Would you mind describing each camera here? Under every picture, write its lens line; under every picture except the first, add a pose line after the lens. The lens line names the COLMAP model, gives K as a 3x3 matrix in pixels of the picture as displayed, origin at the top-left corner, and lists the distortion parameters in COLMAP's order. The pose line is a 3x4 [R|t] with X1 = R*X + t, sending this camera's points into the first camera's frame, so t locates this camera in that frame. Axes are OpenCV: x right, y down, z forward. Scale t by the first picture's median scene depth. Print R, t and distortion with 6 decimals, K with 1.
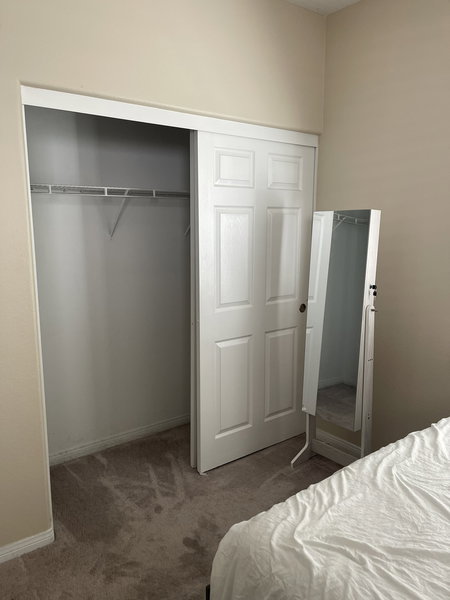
lens RADIAL K [[453.8, 0, 222.0], [0, 453.8, 300.4], [0, 0, 1]] dist [0.051714, -0.065169]
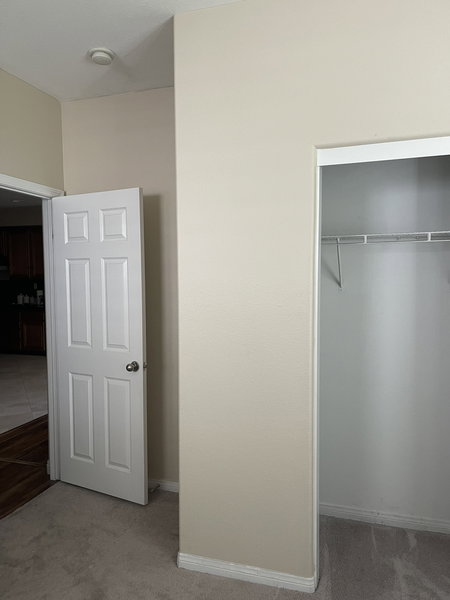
lens RADIAL K [[453.8, 0, 223.3], [0, 453.8, 298.5], [0, 0, 1]] dist [0.051714, -0.065169]
pose [[0.586783, 0.040652, -0.808723, 0.240347], [-0.127580, 0.990906, -0.042758, -0.027298], [0.799631, 0.128267, 0.586633, 0.159255]]
